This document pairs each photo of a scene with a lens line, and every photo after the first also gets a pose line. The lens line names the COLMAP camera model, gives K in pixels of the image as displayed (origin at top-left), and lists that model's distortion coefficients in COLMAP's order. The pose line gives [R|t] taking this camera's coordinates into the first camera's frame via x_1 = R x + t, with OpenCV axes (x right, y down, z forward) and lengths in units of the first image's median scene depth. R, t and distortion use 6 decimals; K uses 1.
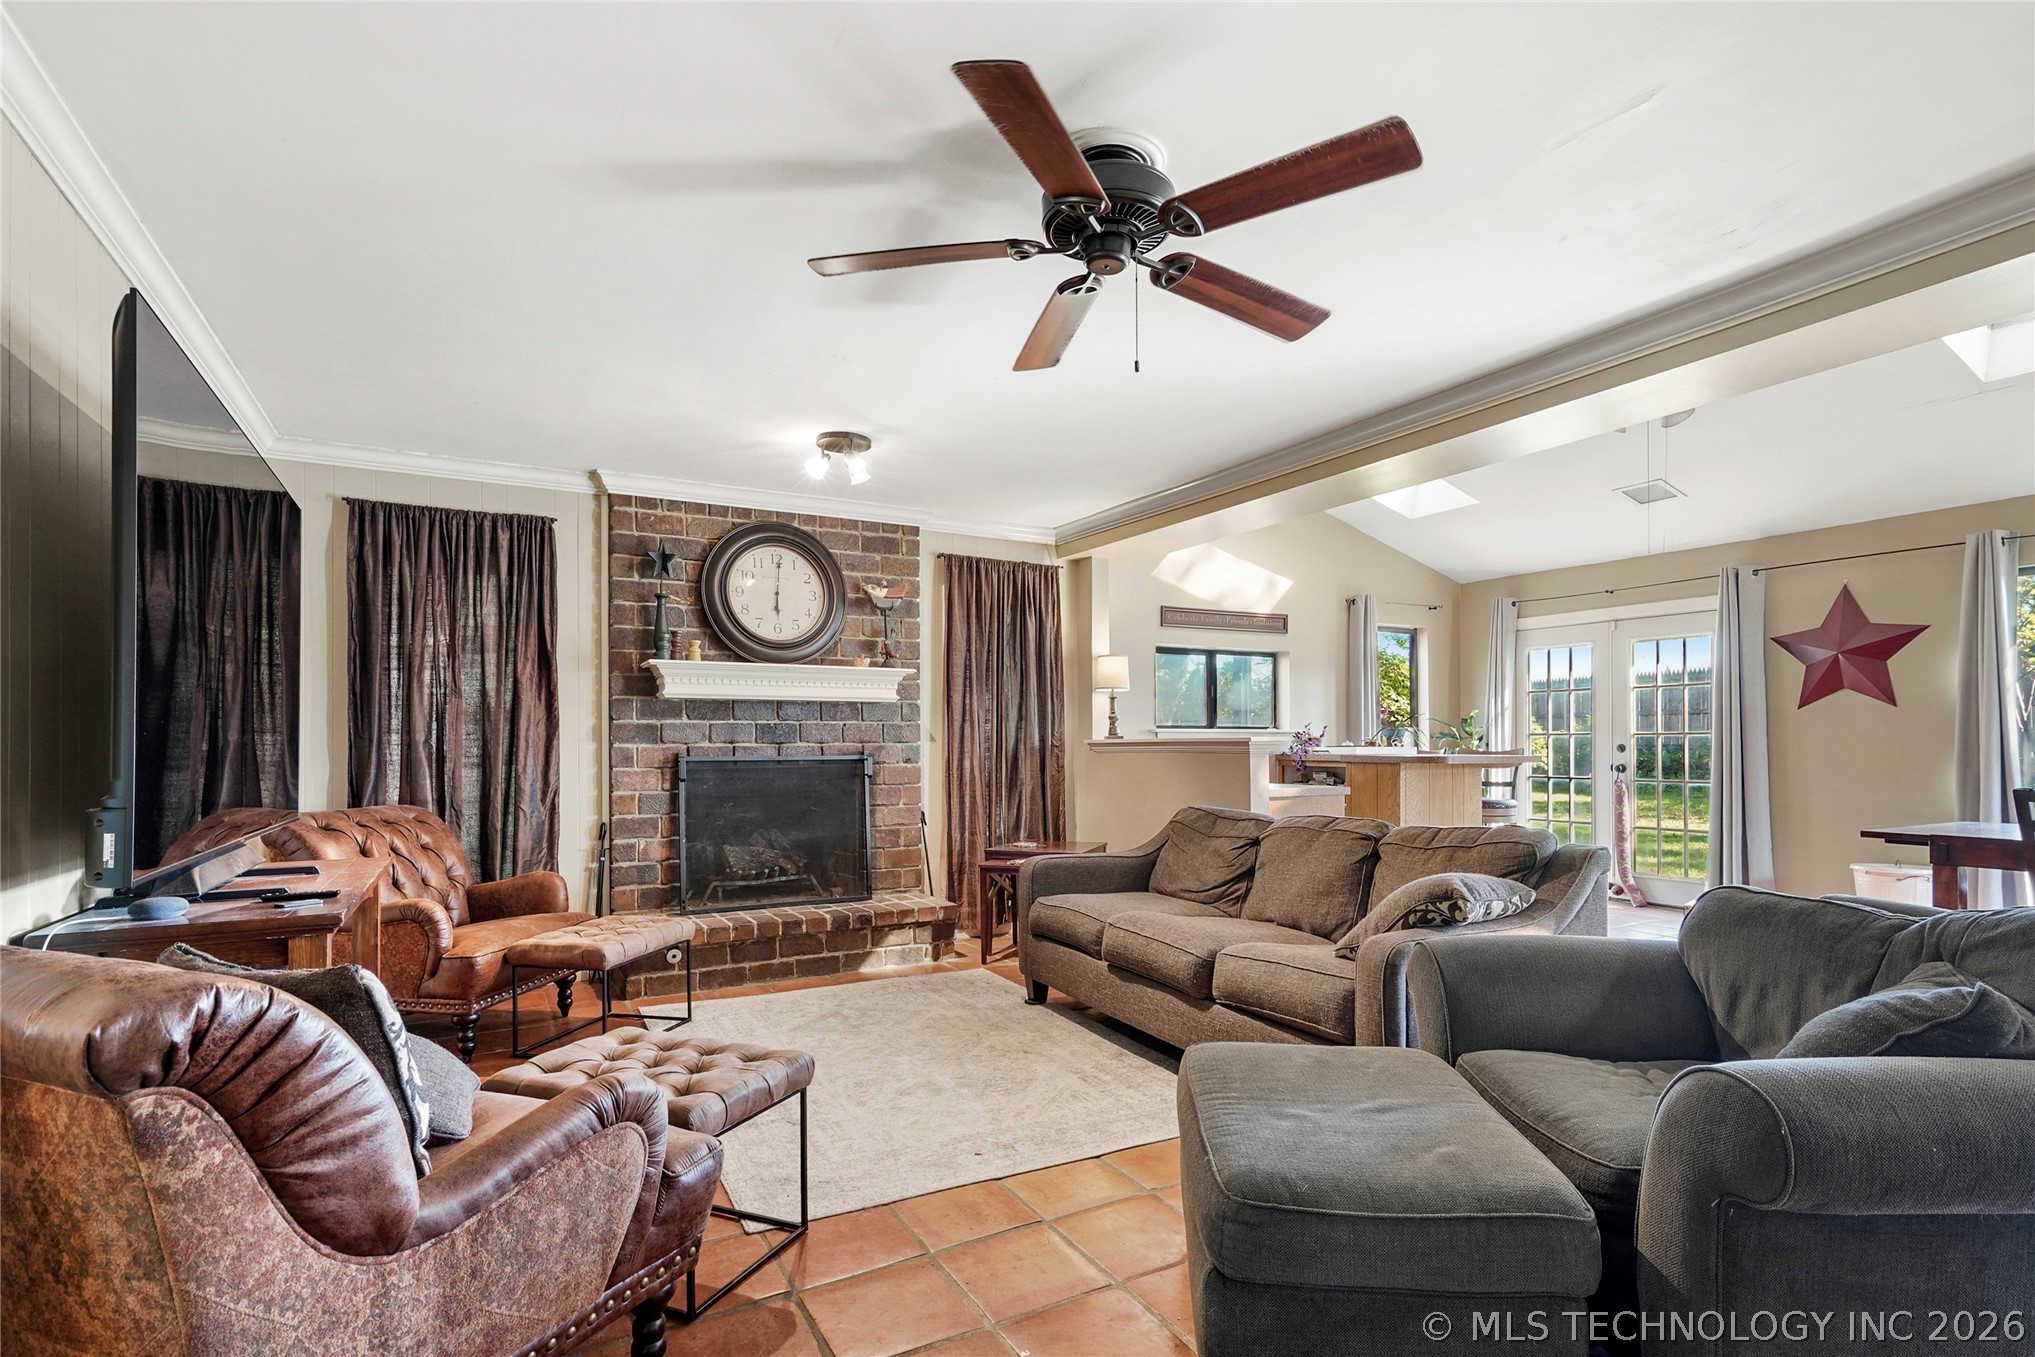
lens RADIAL K [[983.2, 0, 1013.3], [0, 983.2, 743.6], [0, 0, 1]] dist [0.002910, 0.000126]
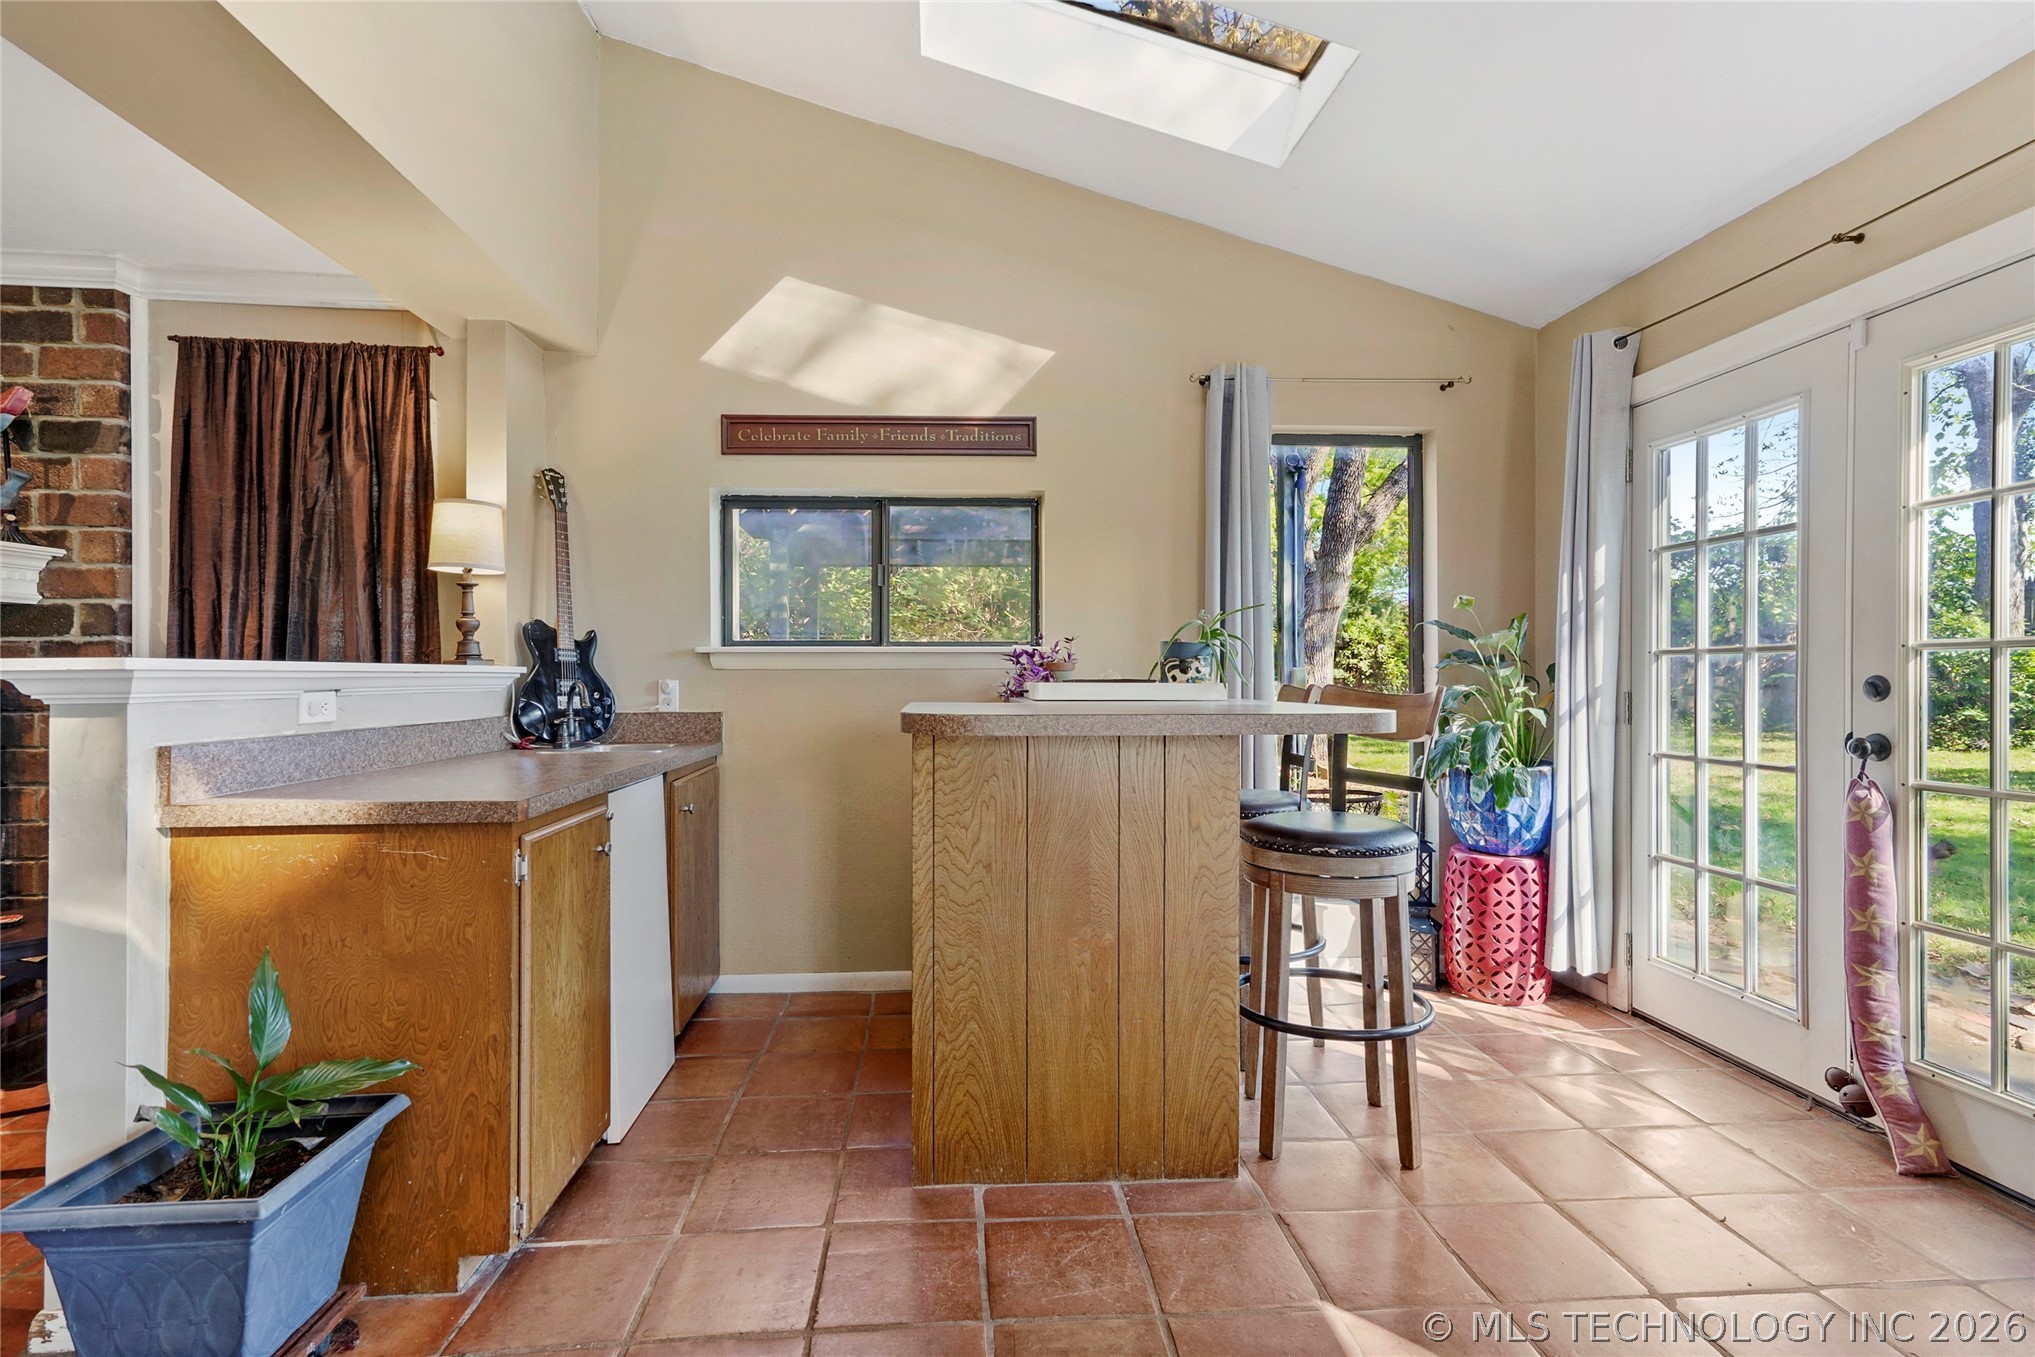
lens RADIAL K [[934.6, 0, 1017.5], [0, 934.6, 678.5], [0, 0, 1]] dist [-0.001172, 0.007667]
pose [[0.913208, 0.001211, -0.407492, 0.638929], [0.001904, 0.999972, 0.007239, -0.002233], [0.407489, -0.007387, 0.913180, 0.773772]]
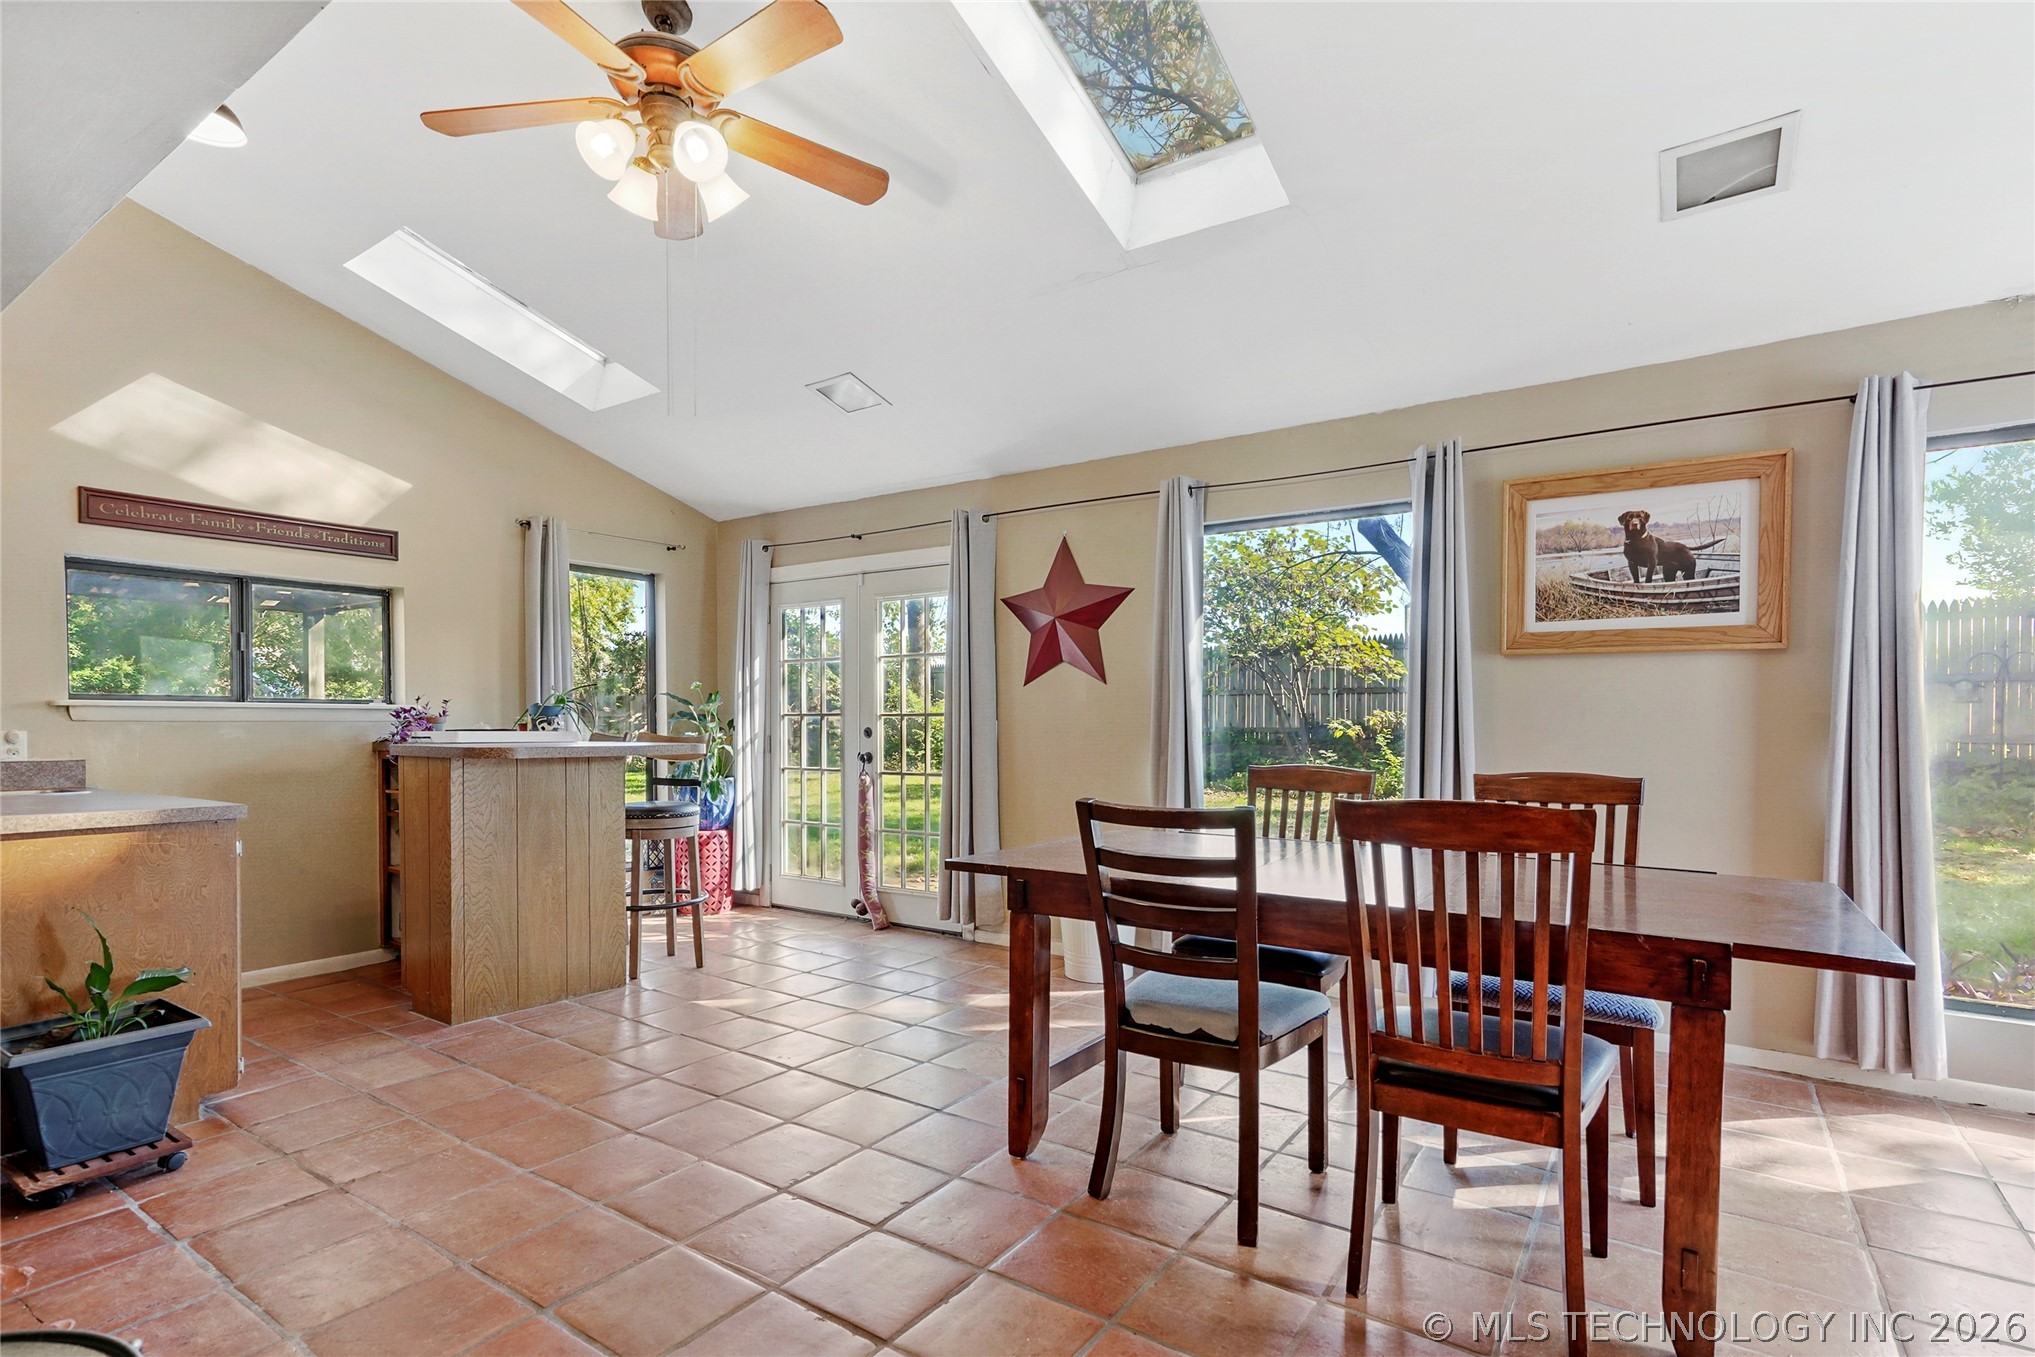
lens RADIAL K [[970.3, 0, 1000.8], [0, 970.3, 726.5], [0, 0, 1]] dist [-0.000214, 0.000258]
pose [[0.894268, 0.000297, 0.447532, 0.480767], [-0.001811, 0.999994, 0.002955, -0.003419], [-0.447528, -0.003453, 0.894263, 0.320907]]
